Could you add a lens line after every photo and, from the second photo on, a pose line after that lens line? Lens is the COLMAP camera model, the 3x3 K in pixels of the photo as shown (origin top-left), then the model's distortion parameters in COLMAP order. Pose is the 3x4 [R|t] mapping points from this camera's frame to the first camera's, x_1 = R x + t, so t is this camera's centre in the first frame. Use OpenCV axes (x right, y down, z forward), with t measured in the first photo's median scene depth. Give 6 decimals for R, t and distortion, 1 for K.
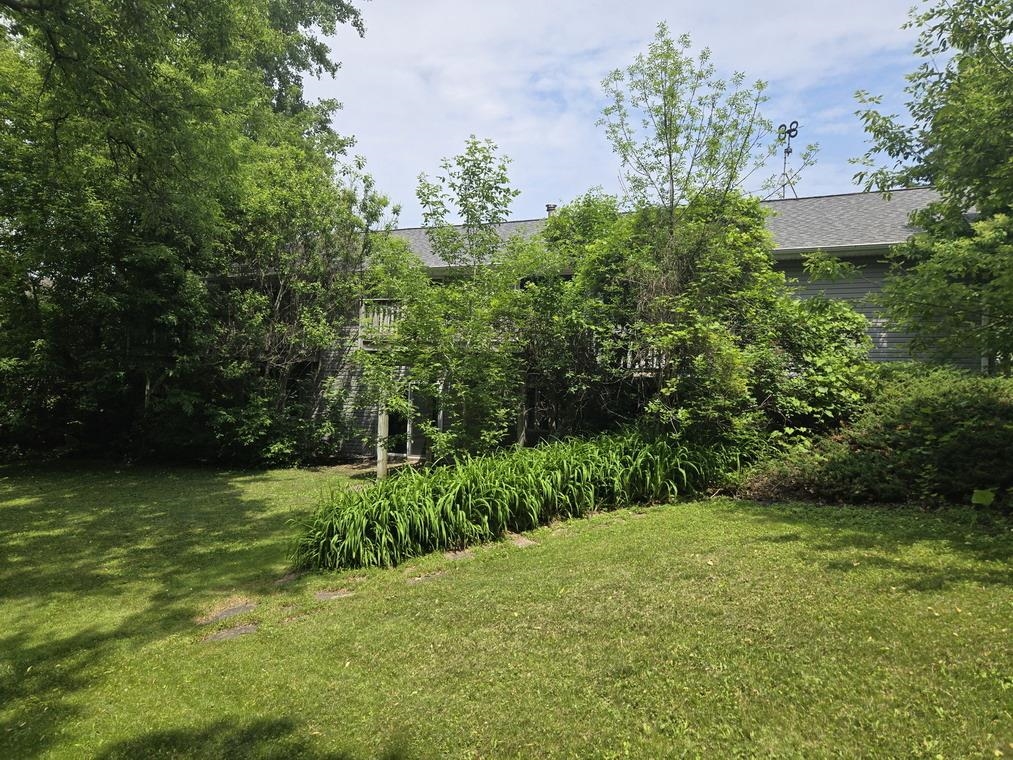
lens RADIAL K [[702.2, 0, 517.4], [0, 702.2, 380.7], [0, 0, 1]] dist [0.046472, -0.055435]
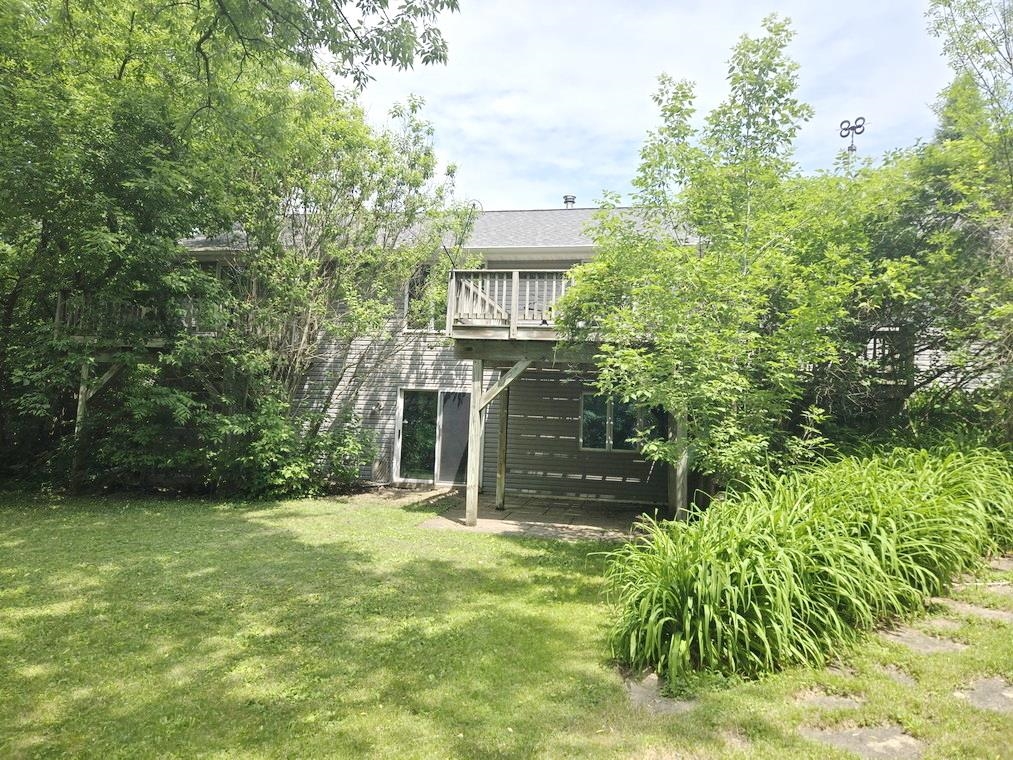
lens RADIAL K [[702.2, 0, 517.4], [0, 702.2, 380.7], [0, 0, 1]] dist [0.046472, -0.055435]
pose [[0.980920, 0.023270, 0.193012, -0.250524], [-0.014980, 0.998906, -0.044298, 0.029134], [-0.193832, 0.040561, 0.980196, 0.219691]]
